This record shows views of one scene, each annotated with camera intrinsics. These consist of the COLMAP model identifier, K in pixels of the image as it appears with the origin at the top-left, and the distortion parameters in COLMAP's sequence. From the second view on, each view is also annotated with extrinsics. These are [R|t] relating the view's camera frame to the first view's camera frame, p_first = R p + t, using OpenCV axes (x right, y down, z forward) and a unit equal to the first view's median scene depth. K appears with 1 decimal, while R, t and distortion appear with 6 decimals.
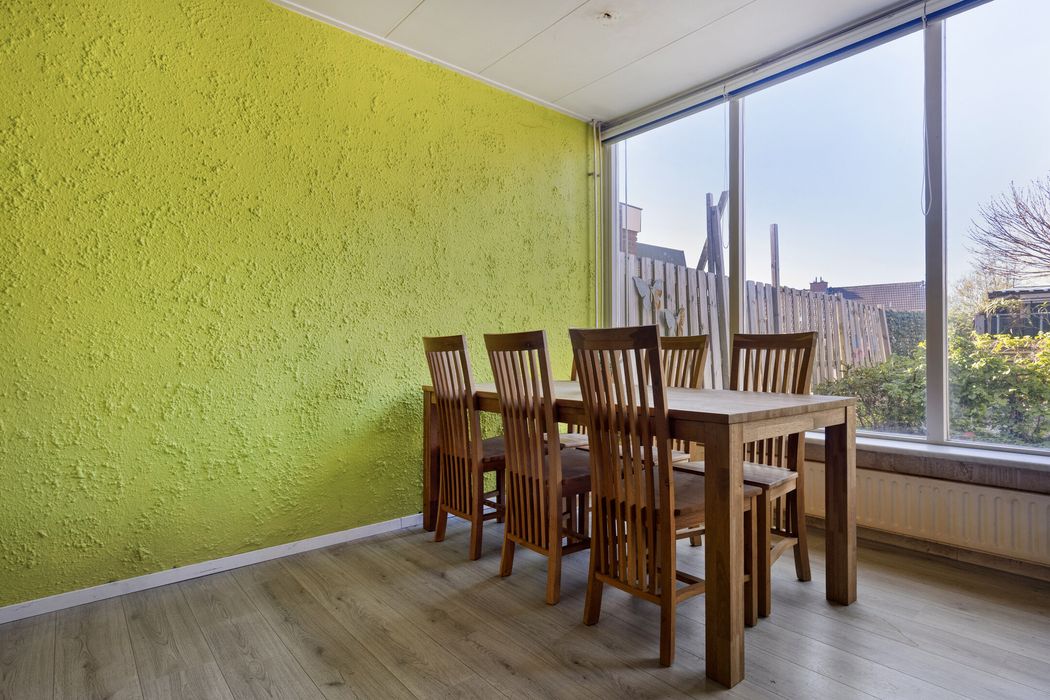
lens RADIAL K [[565.1, 0, 524.1], [0, 565.1, 343.6], [0, 0, 1]] dist [0.004182, -0.001227]
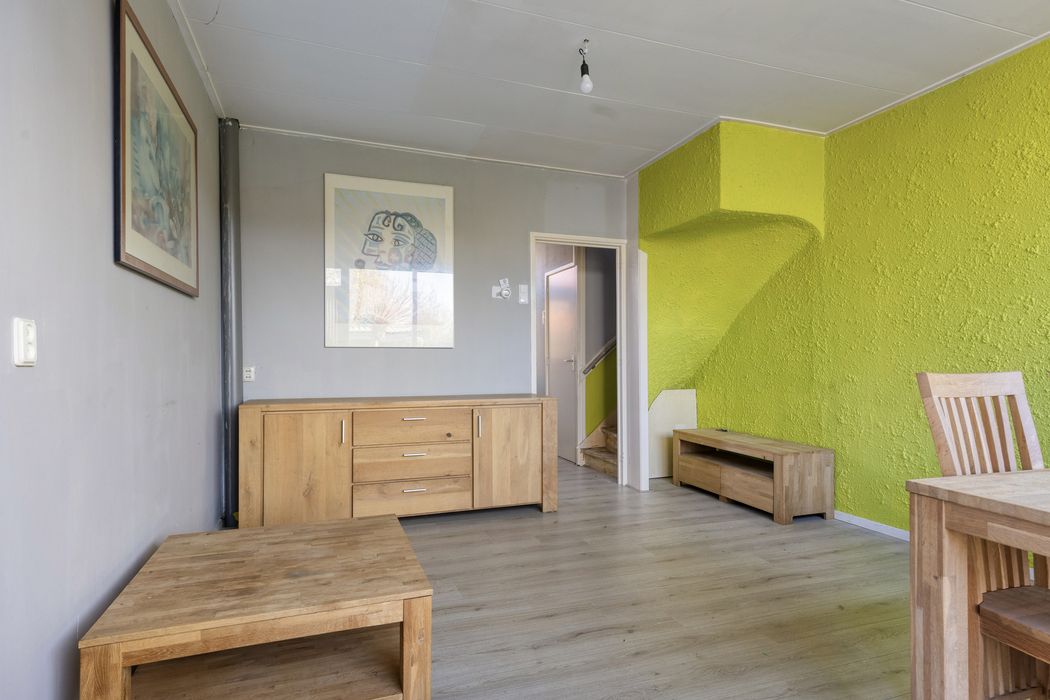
lens RADIAL K [[565.1, 0, 526.4], [0, 565.1, 354.4], [0, 0, 1]] dist [0.004182, -0.001227]
pose [[-0.350047, -0.009572, -0.936683, 0.900216], [0.004751, 0.999917, -0.011993, -0.030266], [0.936720, -0.008648, -0.349973, 0.503759]]
